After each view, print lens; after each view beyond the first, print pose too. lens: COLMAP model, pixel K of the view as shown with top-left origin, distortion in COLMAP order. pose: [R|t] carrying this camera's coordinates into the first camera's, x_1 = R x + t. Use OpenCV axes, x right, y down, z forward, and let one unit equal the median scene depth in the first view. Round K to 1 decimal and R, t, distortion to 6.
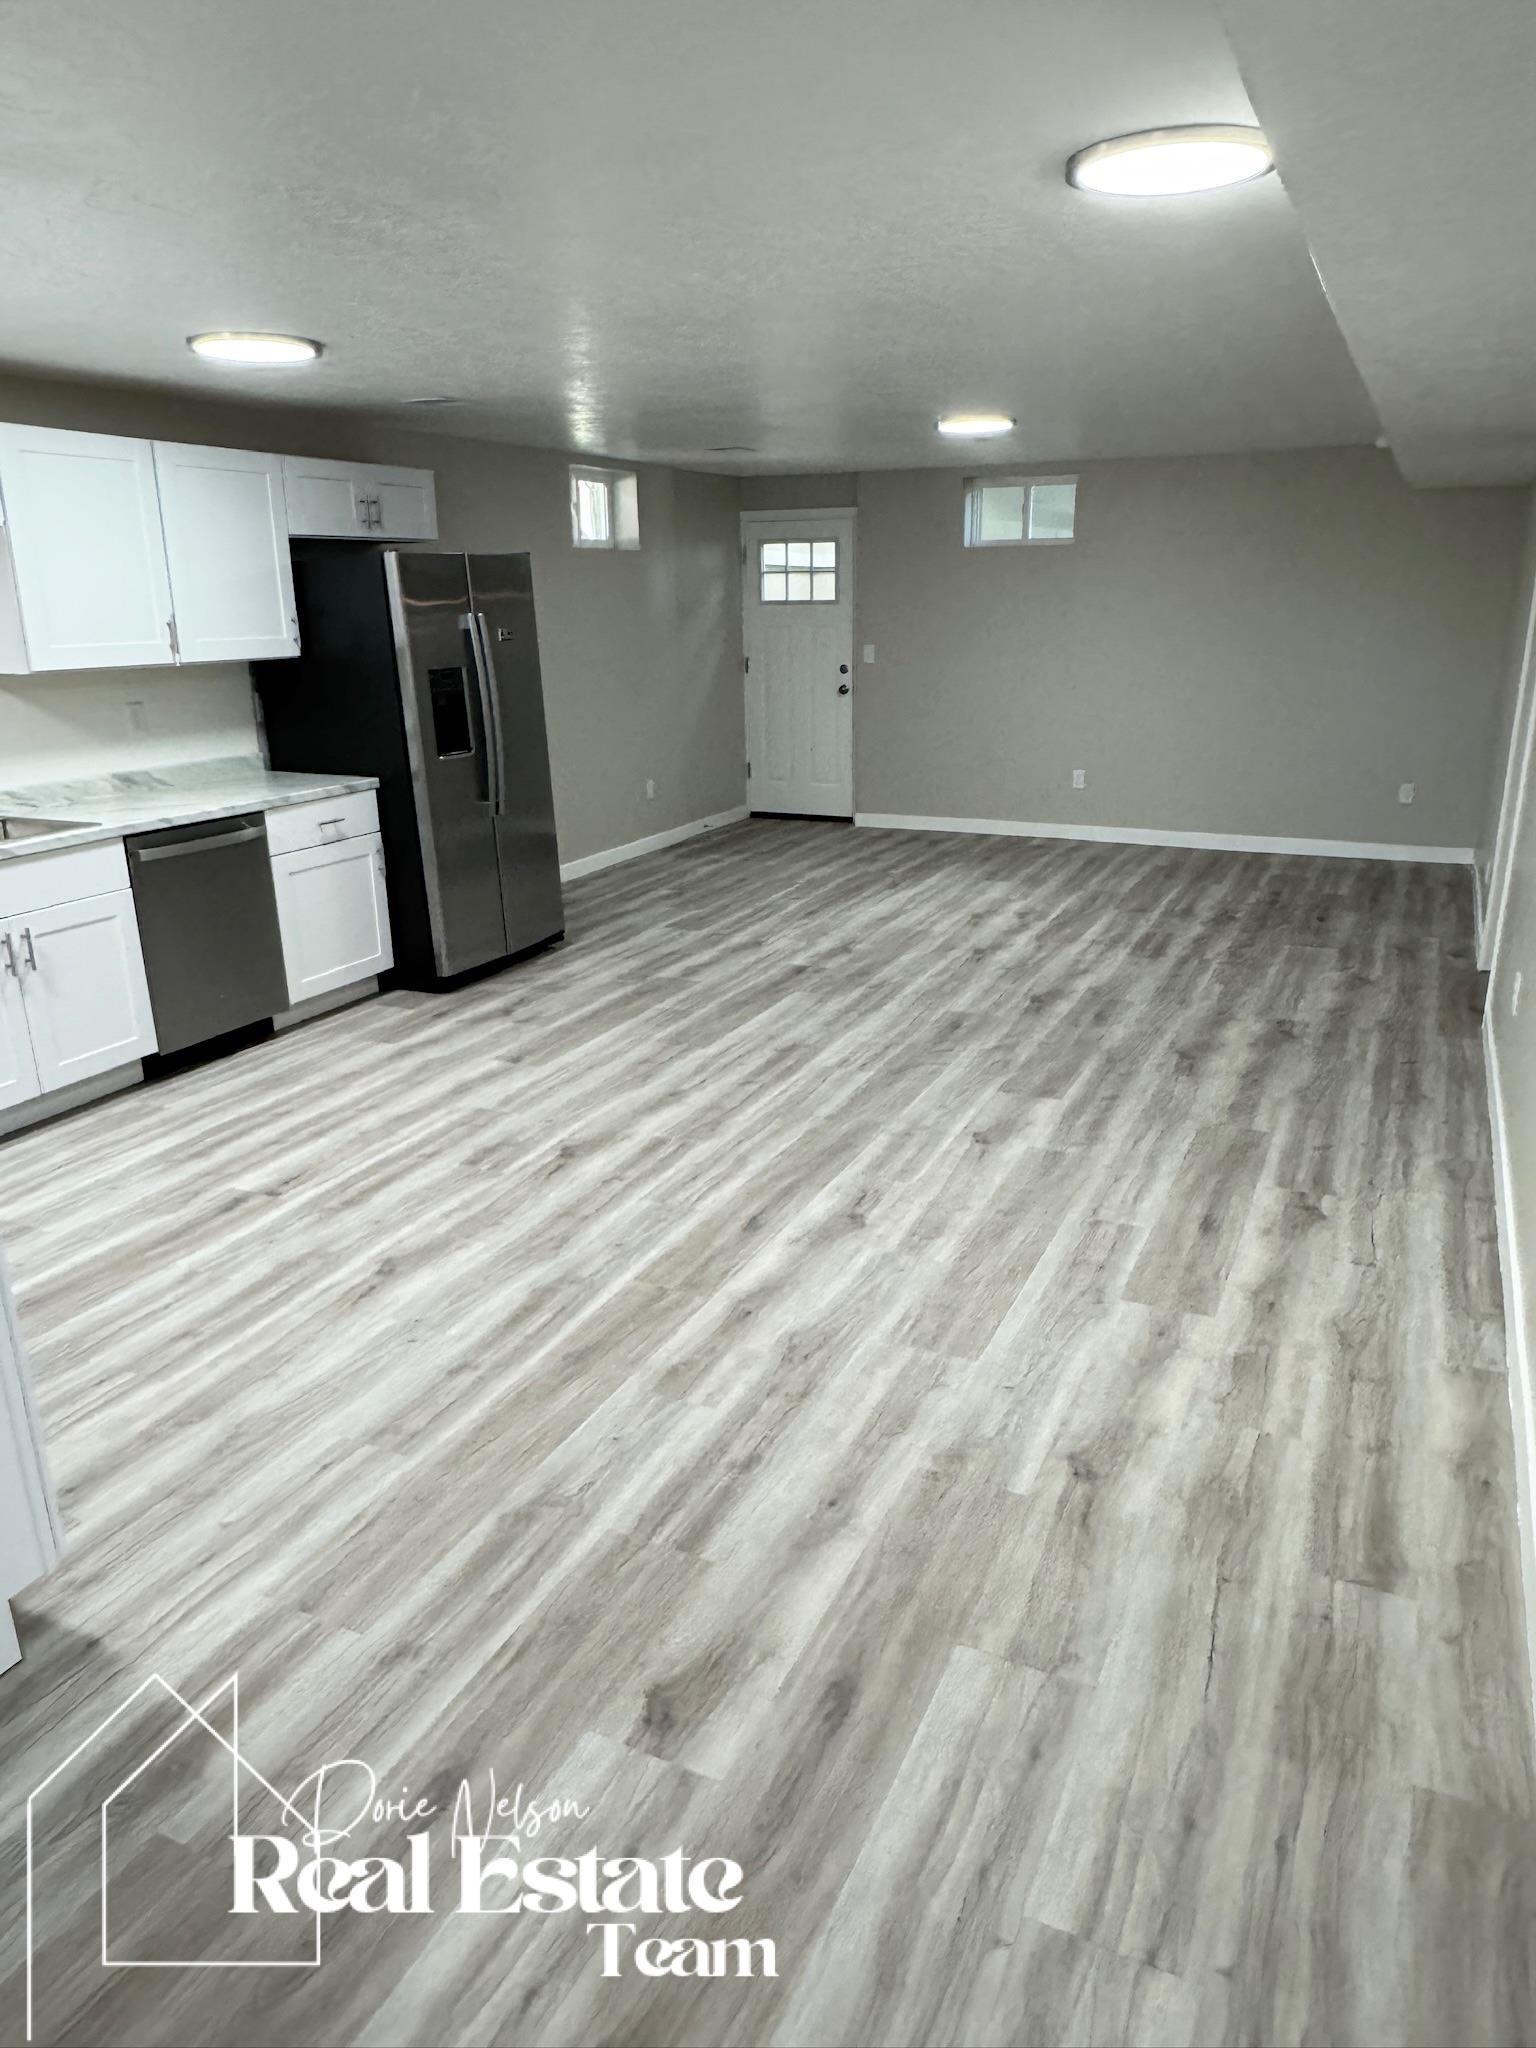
lens RADIAL K [[1368.7, 0, 785.0], [0, 1368.7, 1016.0], [0, 0, 1]] dist [-0.000454, -0.000863]
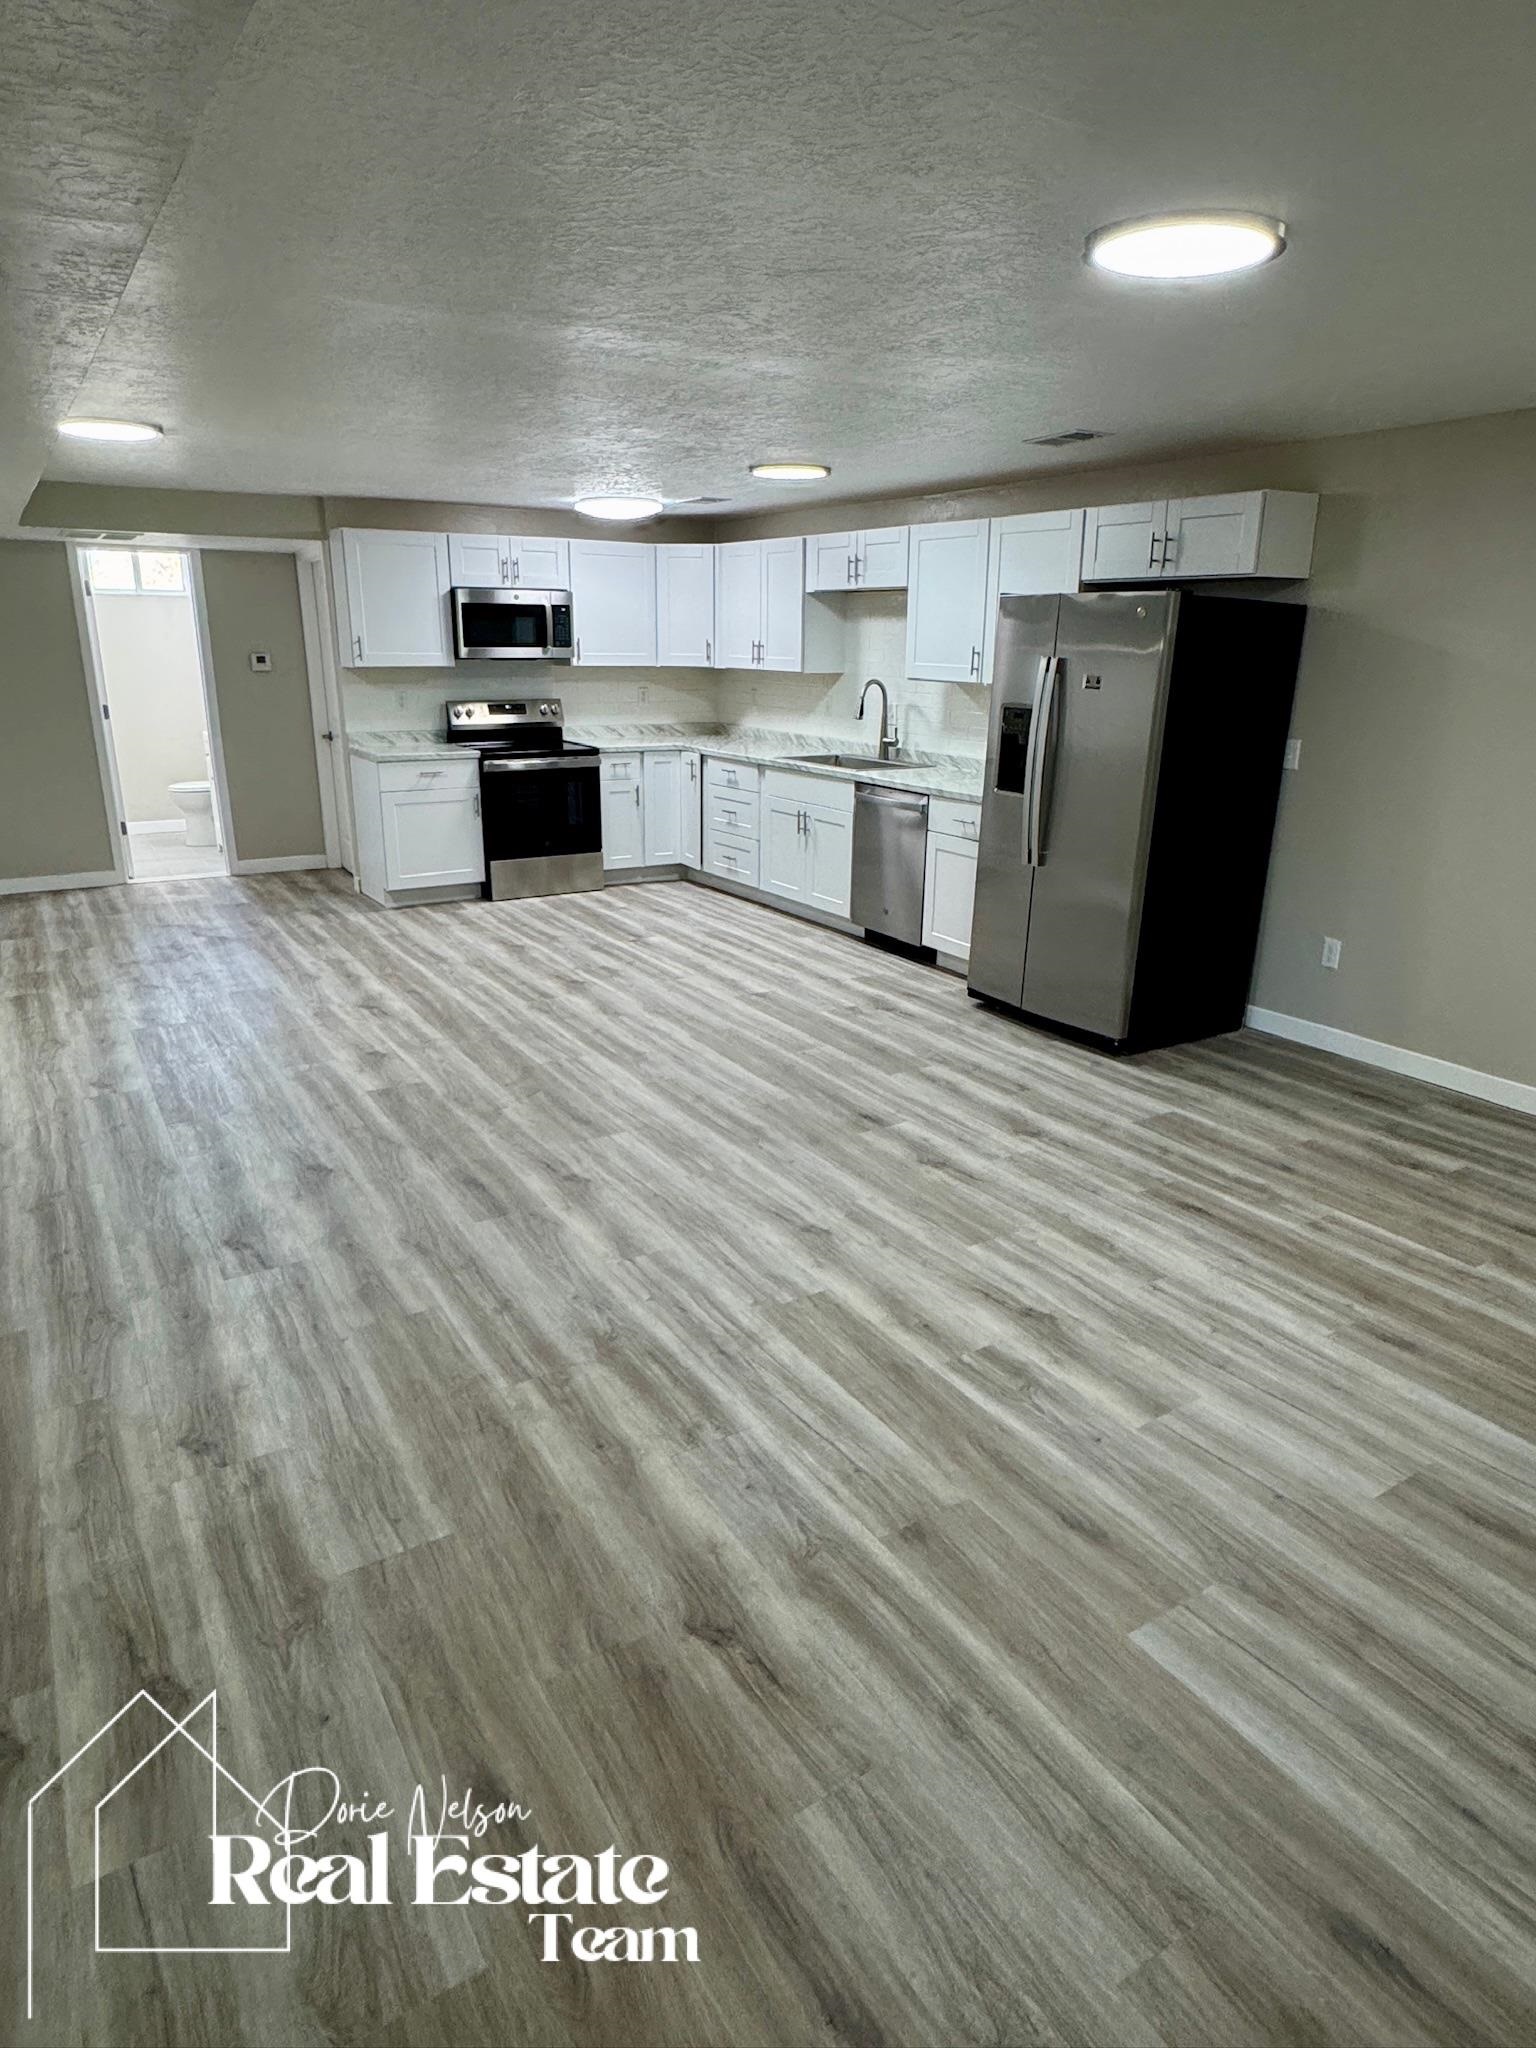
lens RADIAL K [[1235.1, 0, 768.0], [0, 1235.1, 1024.0], [0, 0, 1]] dist [0.000061, -0.000052]
pose [[-0.555553, 0.261197, -0.789390, 0.668506], [-0.248331, 0.853927, 0.457320, -0.441457], [0.793532, 0.450095, -0.409538, 1.376364]]
